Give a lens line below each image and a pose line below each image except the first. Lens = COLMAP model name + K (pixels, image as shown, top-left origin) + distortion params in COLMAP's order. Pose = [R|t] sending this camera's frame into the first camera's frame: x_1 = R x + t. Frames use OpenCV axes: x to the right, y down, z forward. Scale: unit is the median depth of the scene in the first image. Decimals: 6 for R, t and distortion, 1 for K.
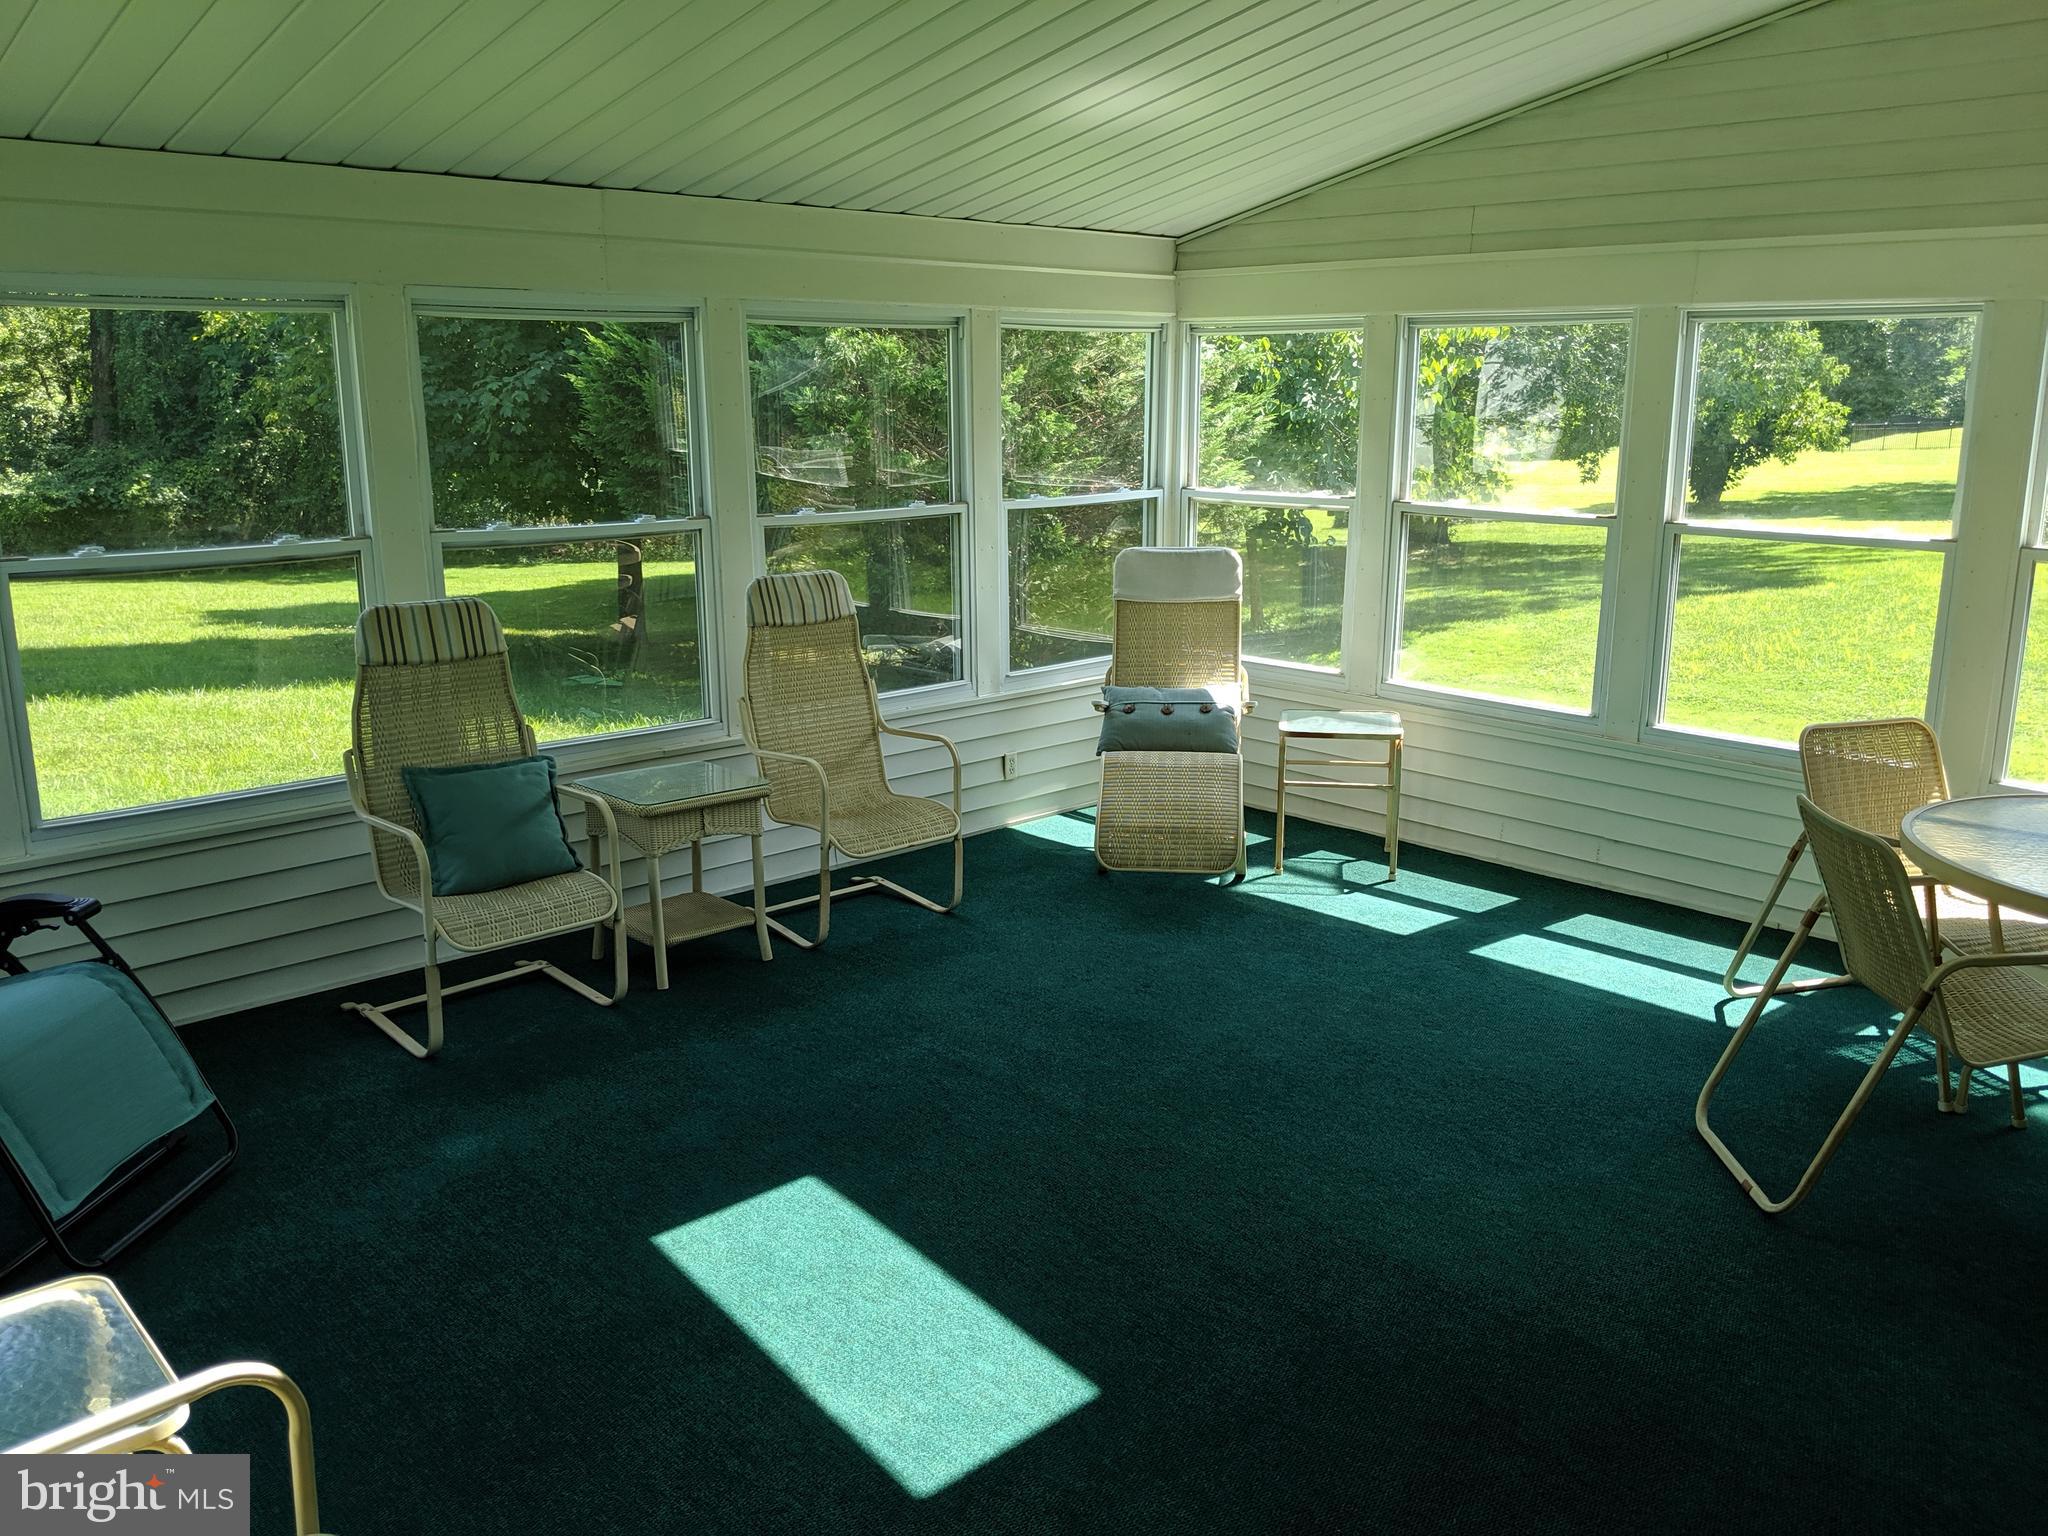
lens RADIAL K [[1658.1, 0, 1024.0], [0, 1658.1, 768.0], [0, 0, 1]] dist [0.101700, -0.198536]
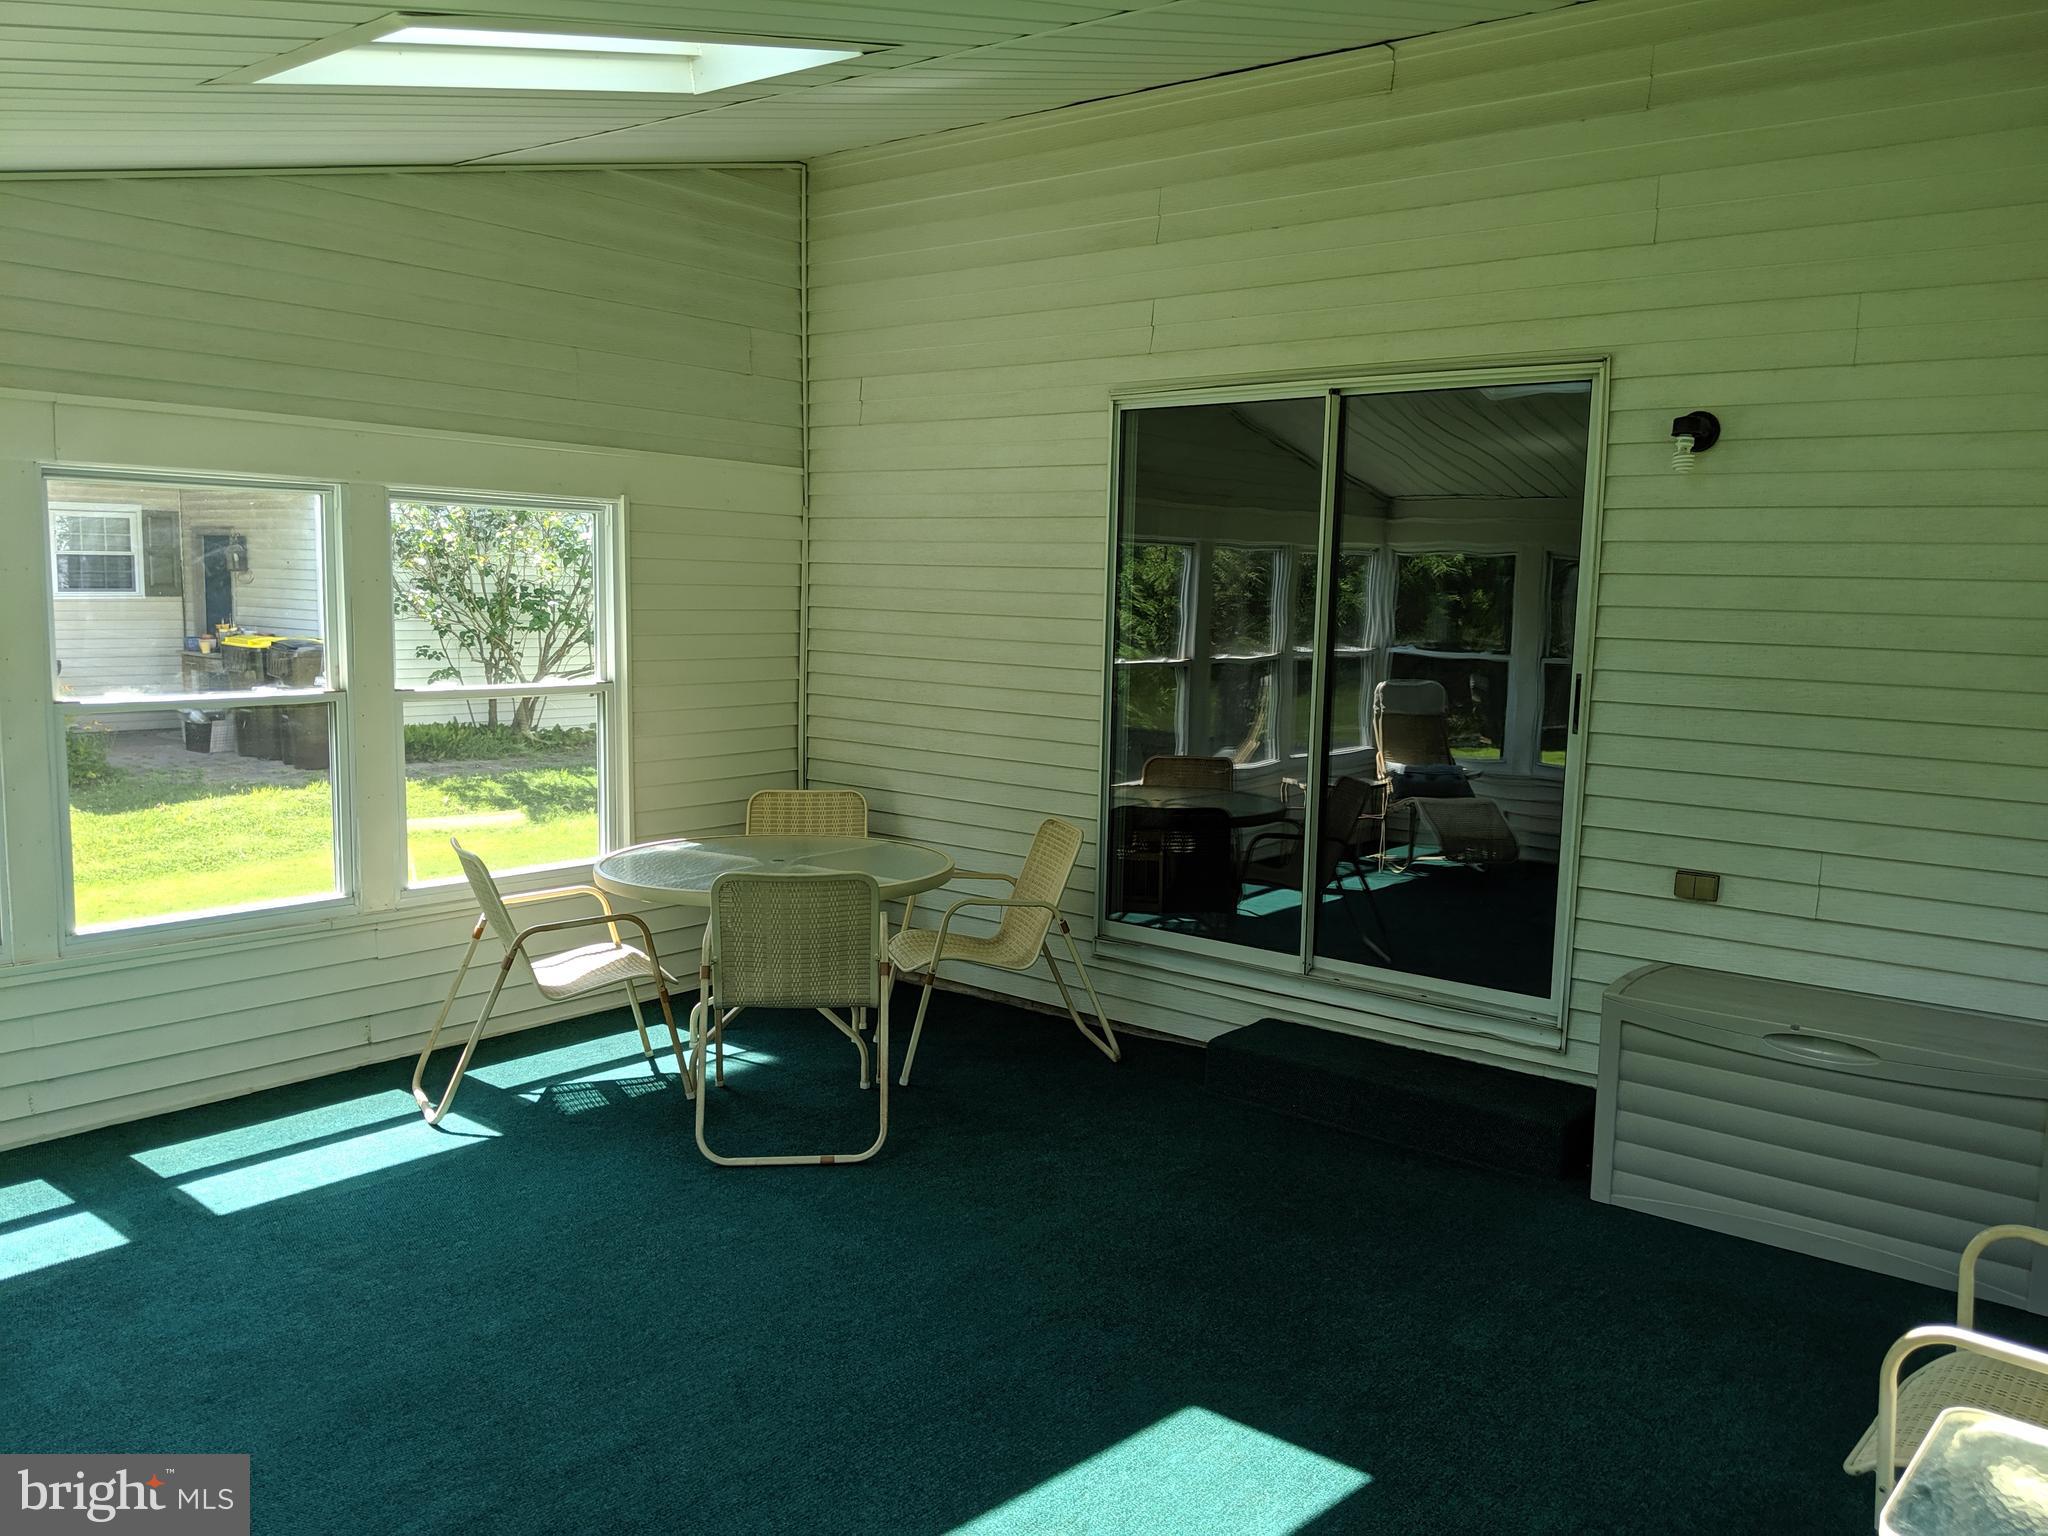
lens RADIAL K [[1658.1, 0, 1024.0], [0, 1658.1, 768.0], [0, 0, 1]] dist [0.101700, -0.198536]
pose [[-0.153242, -0.110774, 0.981960, -0.586620], [0.205937, 0.968300, 0.141371, -0.139808], [-0.966492, 0.223886, -0.125572, 0.667928]]
